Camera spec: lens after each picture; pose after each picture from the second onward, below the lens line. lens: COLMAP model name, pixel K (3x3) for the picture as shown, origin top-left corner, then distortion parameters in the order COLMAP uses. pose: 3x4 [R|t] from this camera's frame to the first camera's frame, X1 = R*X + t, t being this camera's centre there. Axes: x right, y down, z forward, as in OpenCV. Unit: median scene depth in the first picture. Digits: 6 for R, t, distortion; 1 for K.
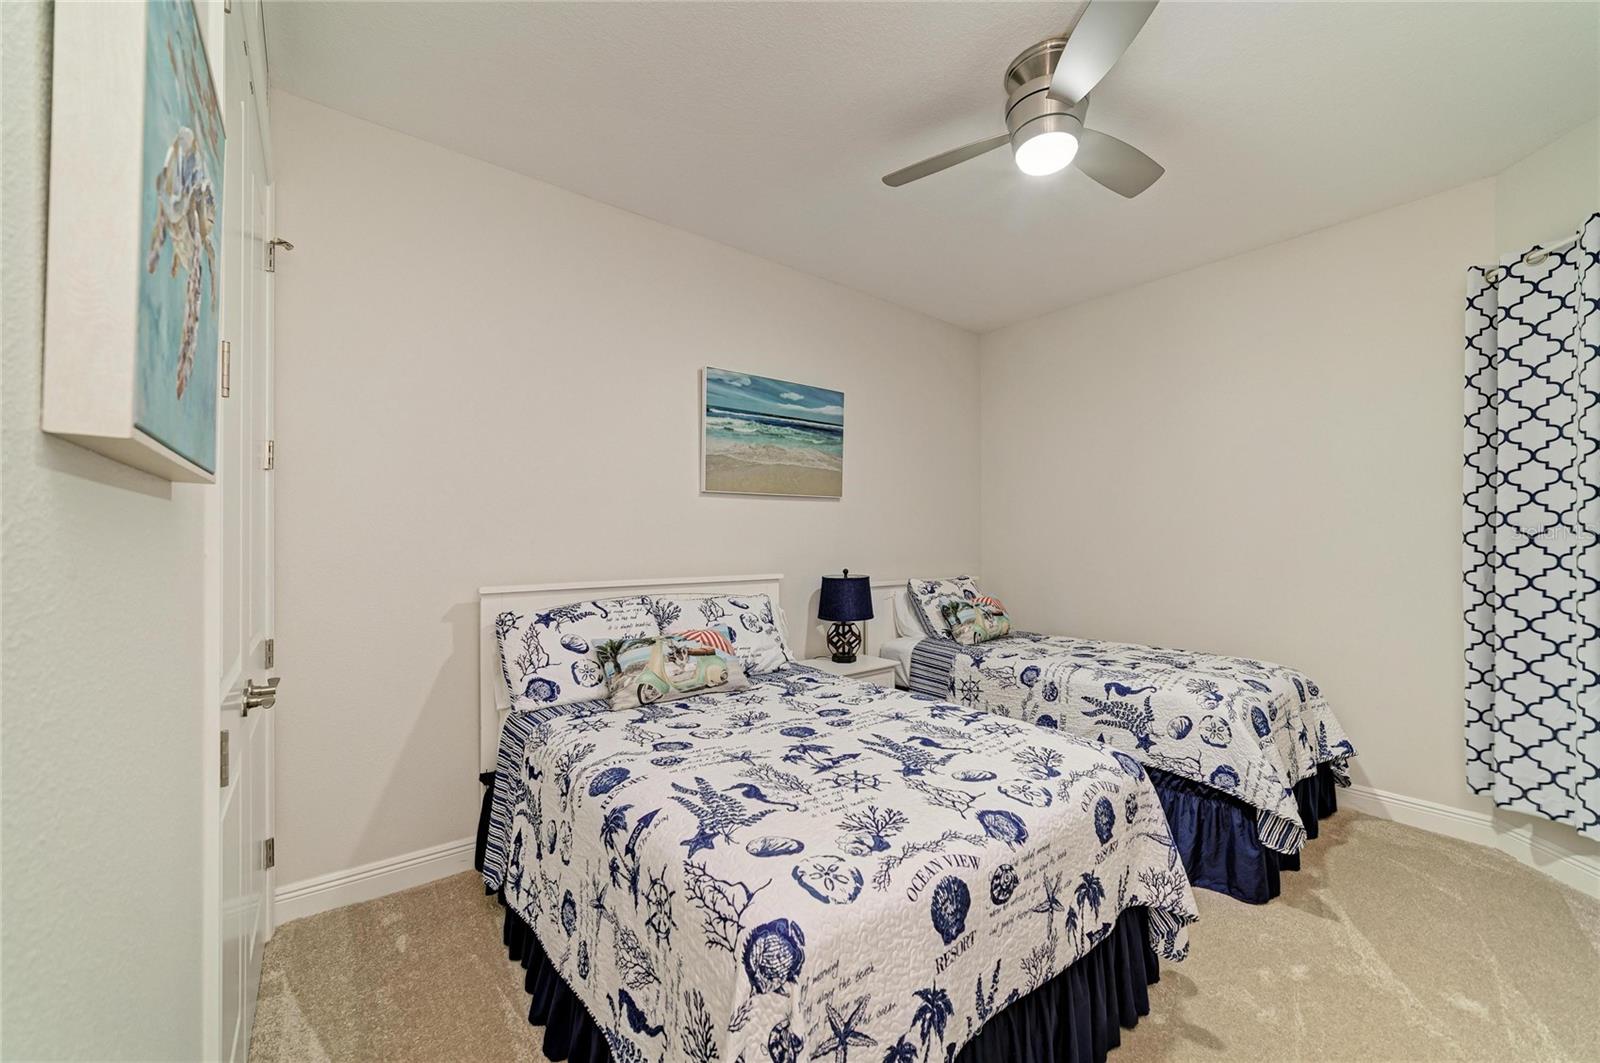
lens RADIAL K [[582.7, 0, 816.9], [0, 582.7, 523.3], [0, 0, 1]] dist [-0.009052, 0.000131]
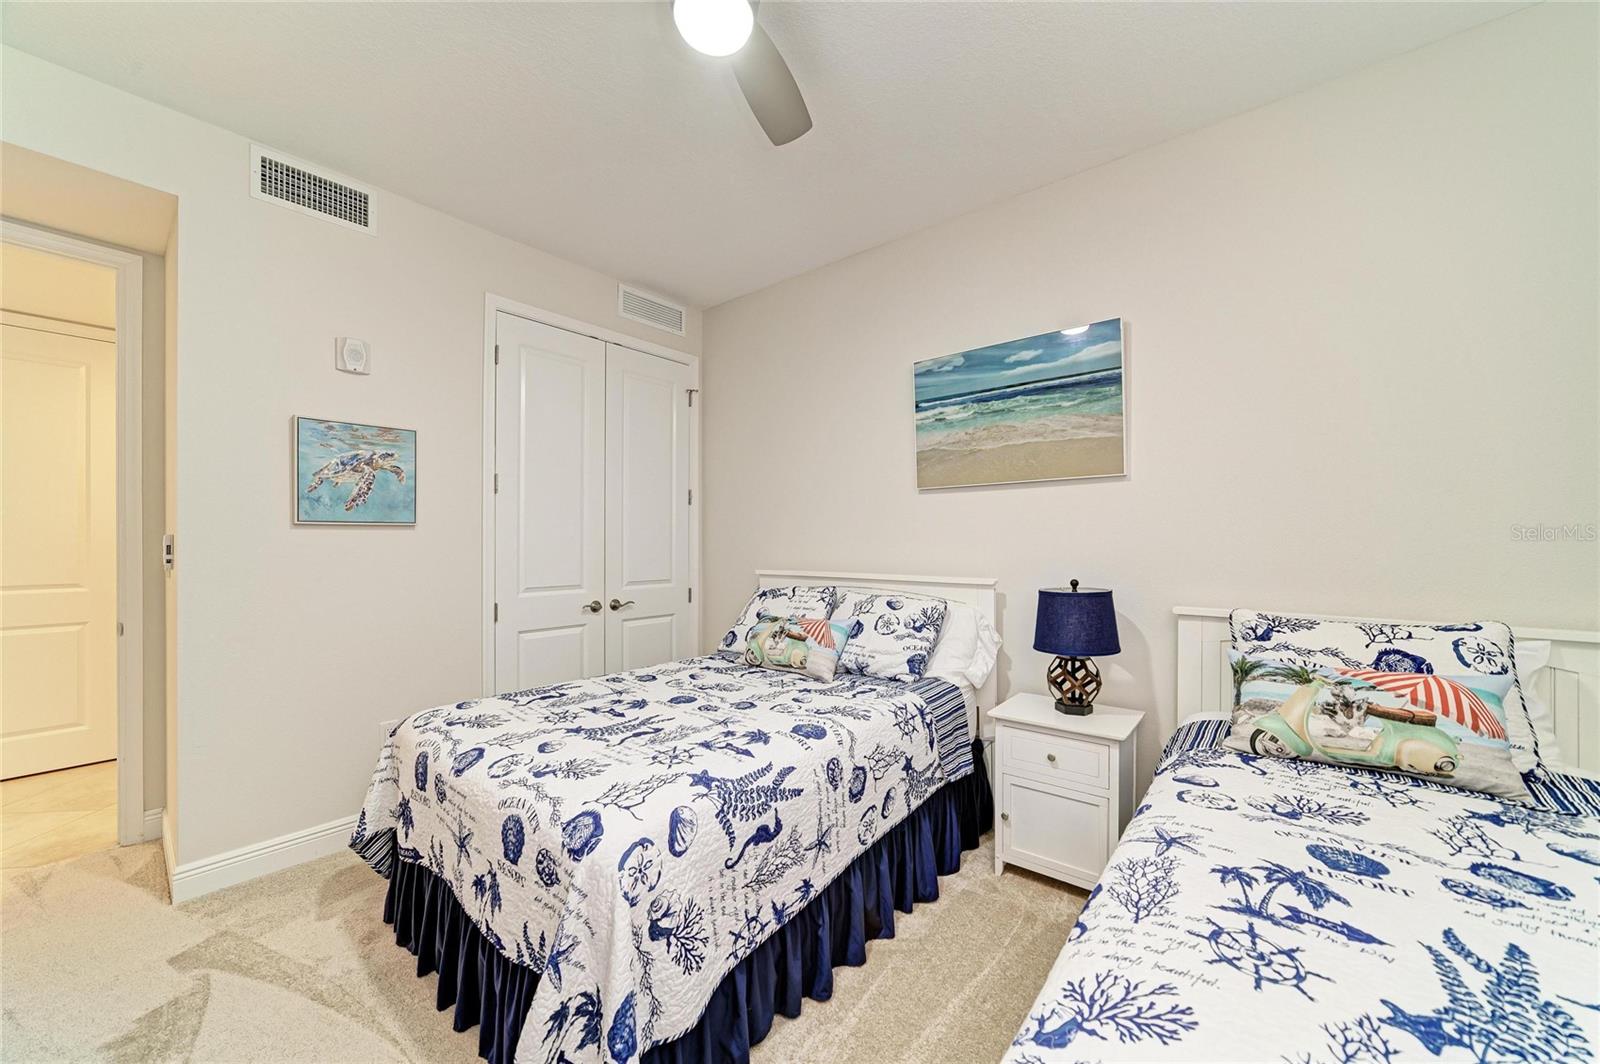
lens RADIAL K [[582.7, 0, 816.9], [0, 582.7, 523.8], [0, 0, 1]] dist [-0.009052, 0.000131]
pose [[0.242695, -0.029258, -0.969661, 0.690128], [0.023731, 0.999425, -0.024216, 0.022237], [0.969812, -0.017134, 0.243250, 0.572957]]
